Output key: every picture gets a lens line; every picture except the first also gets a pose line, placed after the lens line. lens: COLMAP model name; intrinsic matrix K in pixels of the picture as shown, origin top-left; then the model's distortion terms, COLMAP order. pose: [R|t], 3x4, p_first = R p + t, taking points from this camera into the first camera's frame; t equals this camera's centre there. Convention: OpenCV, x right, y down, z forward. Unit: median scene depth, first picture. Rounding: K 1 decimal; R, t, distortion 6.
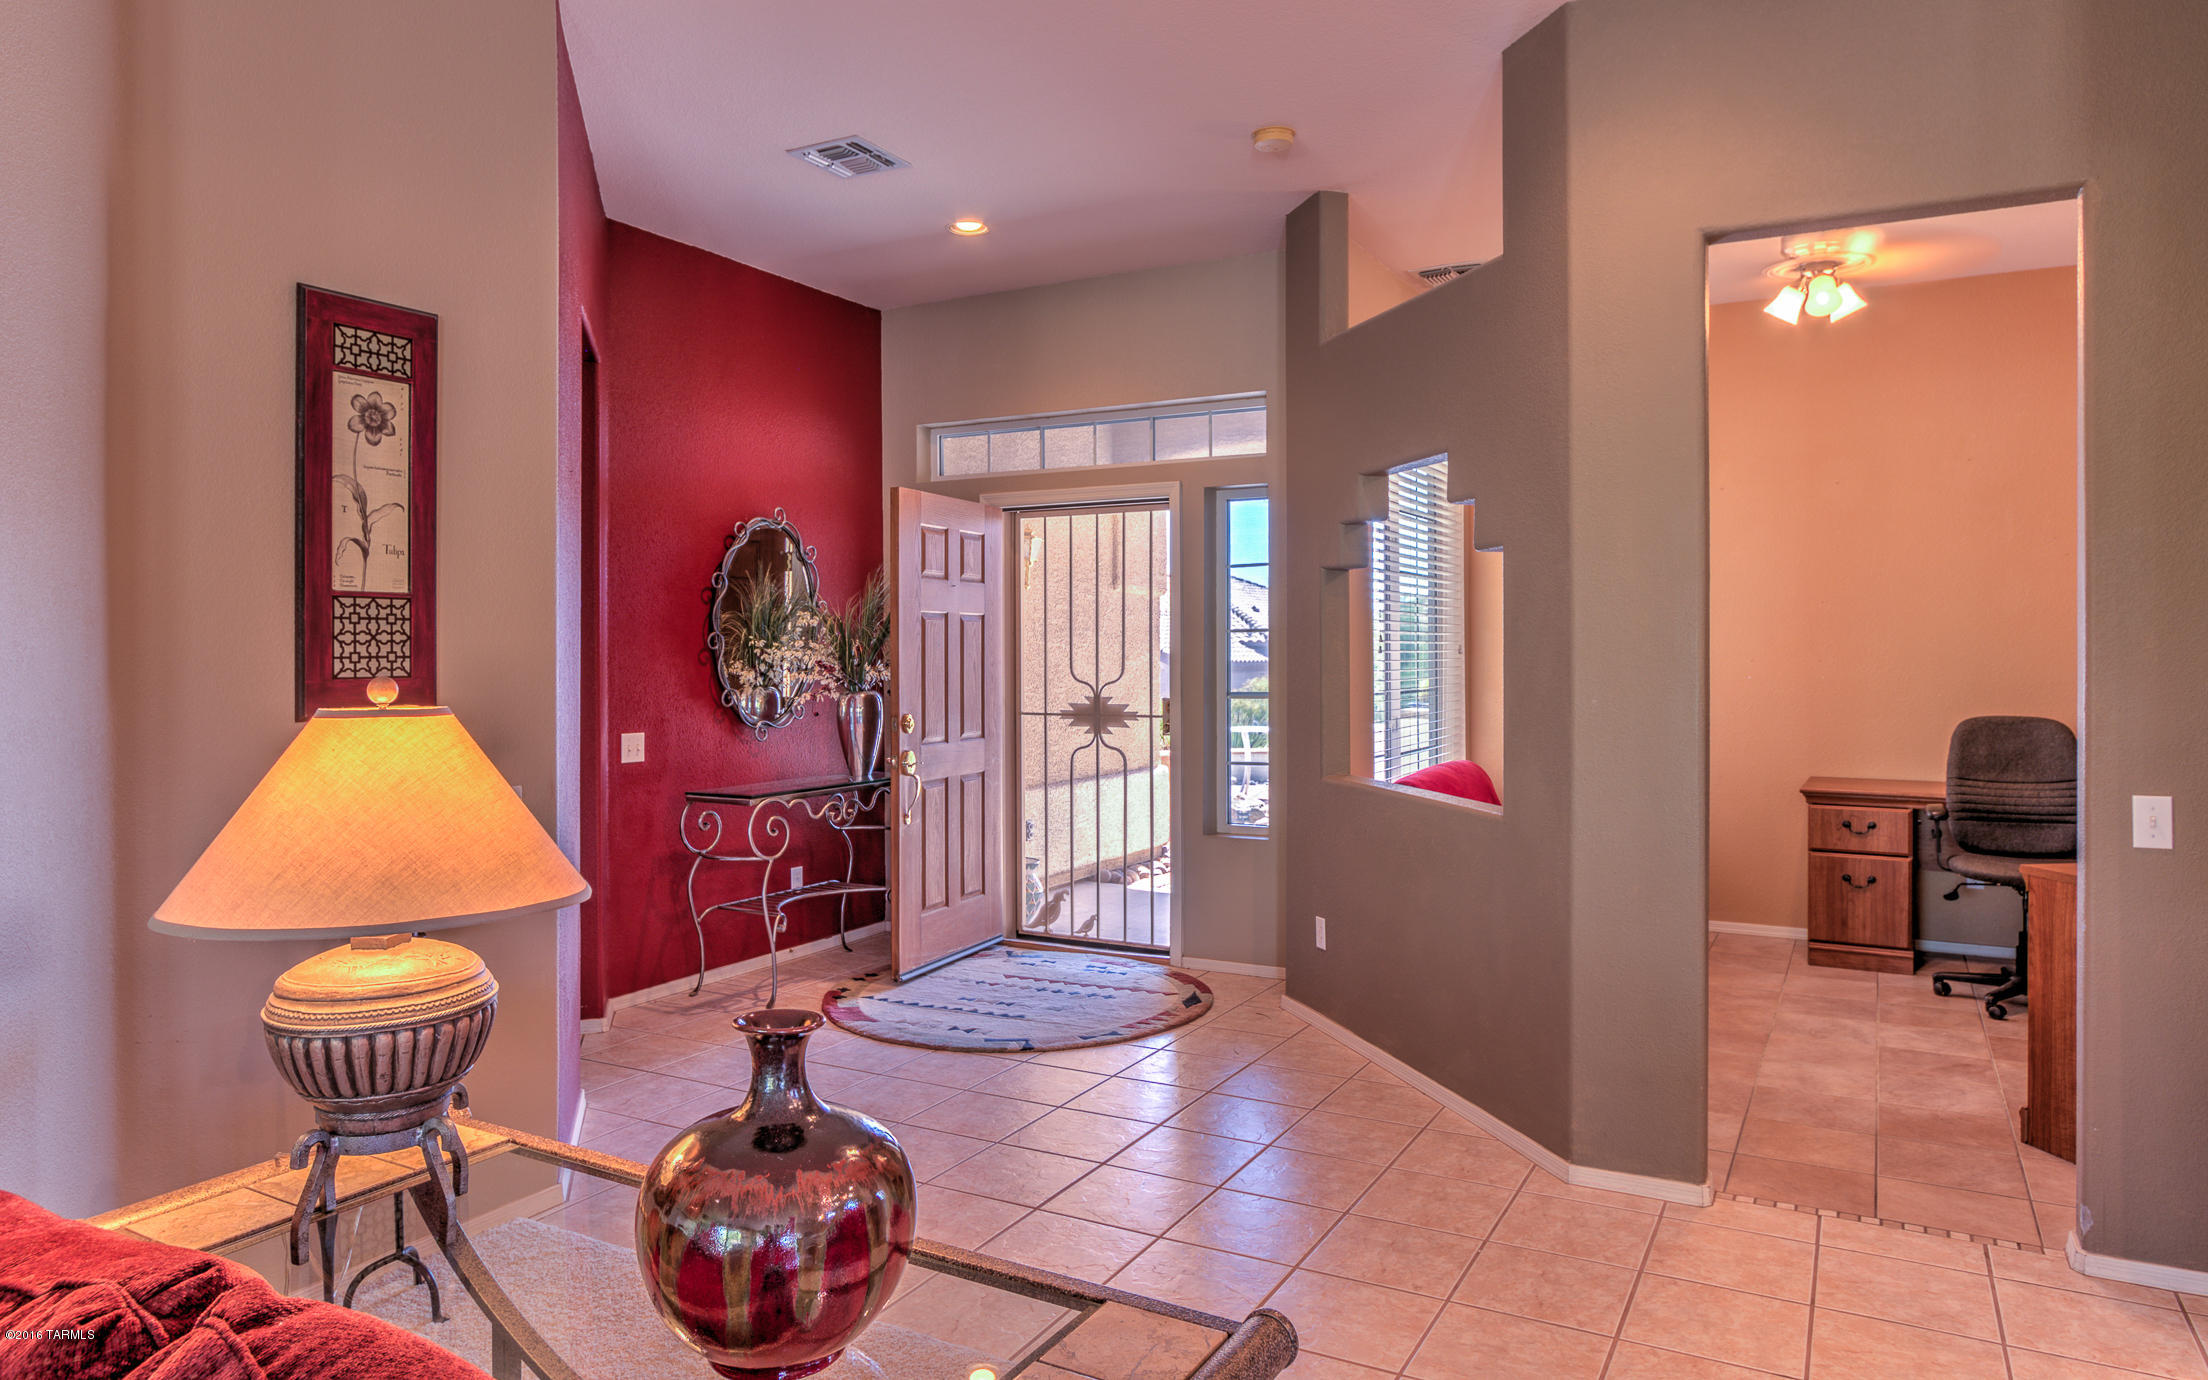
lens RADIAL K [[1373.5, 0, 1147.1], [0, 1373.5, 643.0], [0, 0, 1]] dist [-0.019800, -0.004252]
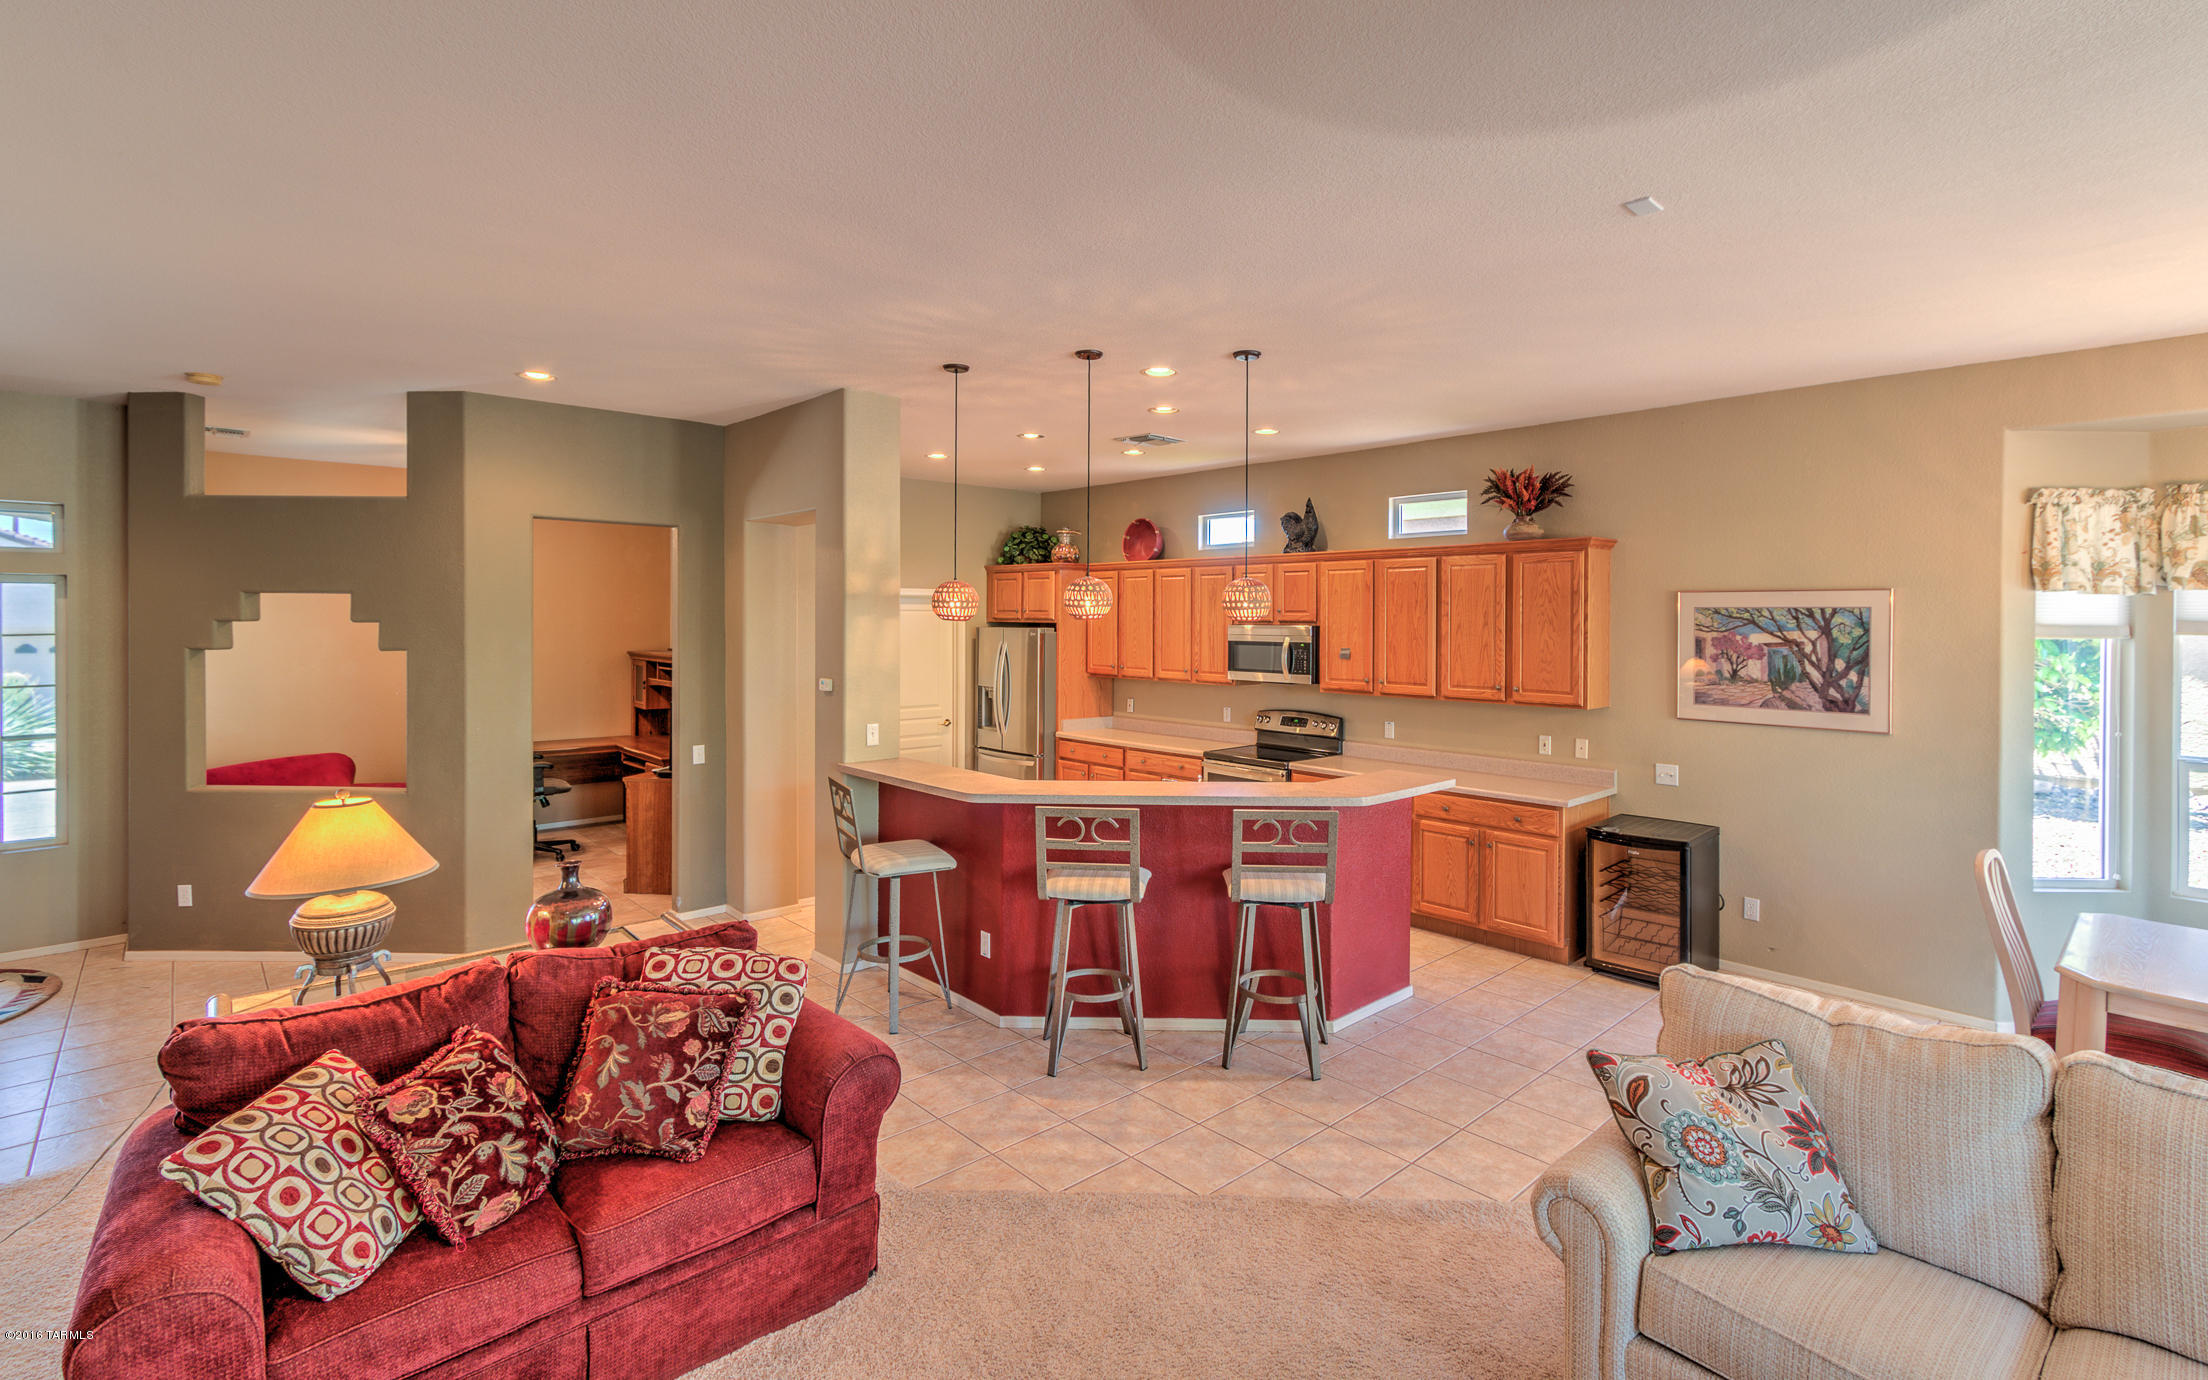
lens RADIAL K [[1017.2, 0, 1095.3], [0, 1017.2, 620.2], [0, 0, 1]] dist [0.000484, -0.000937]
pose [[0.328995, 0.001397, 0.944331, -0.515210], [-0.004164, 0.999991, -0.000028, -0.079098], [-0.944323, -0.003923, 0.328998, -0.249584]]
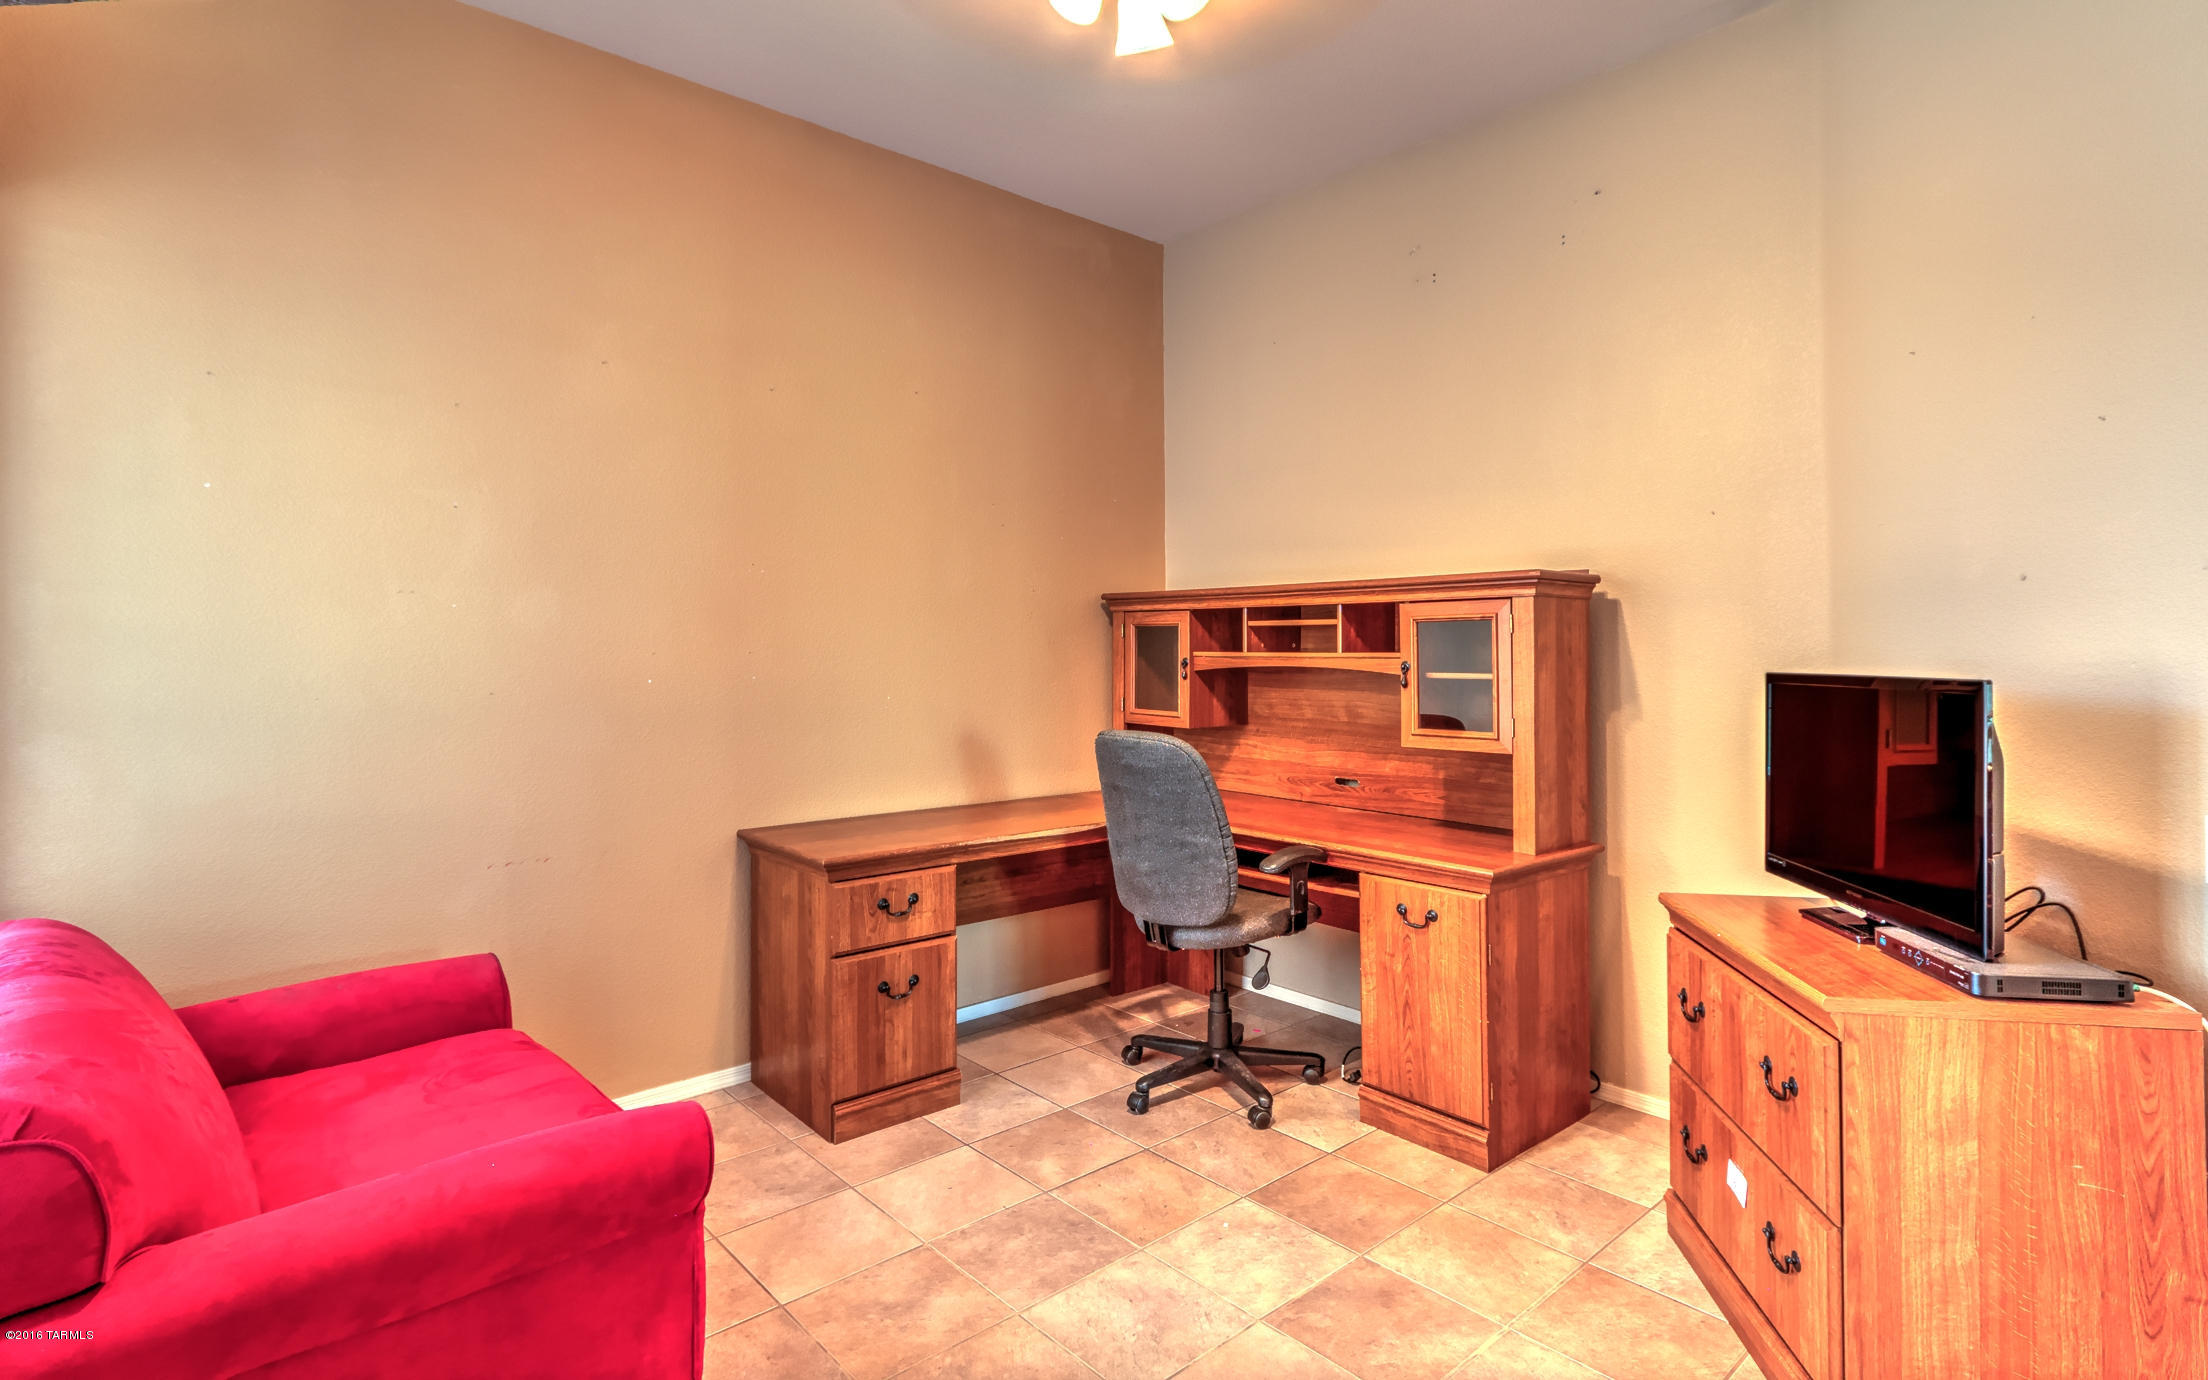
lens RADIAL K [[1032.7, 0, 1159.3], [0, 1032.7, 616.1], [0, 0, 1]] dist [-0.000332, -0.000304]
pose [[0.316604, 0.032574, 0.947998, 0.081125], [-0.005765, 0.999458, -0.032417, 0.009899], [-0.948540, 0.004798, 0.316620, 0.726465]]
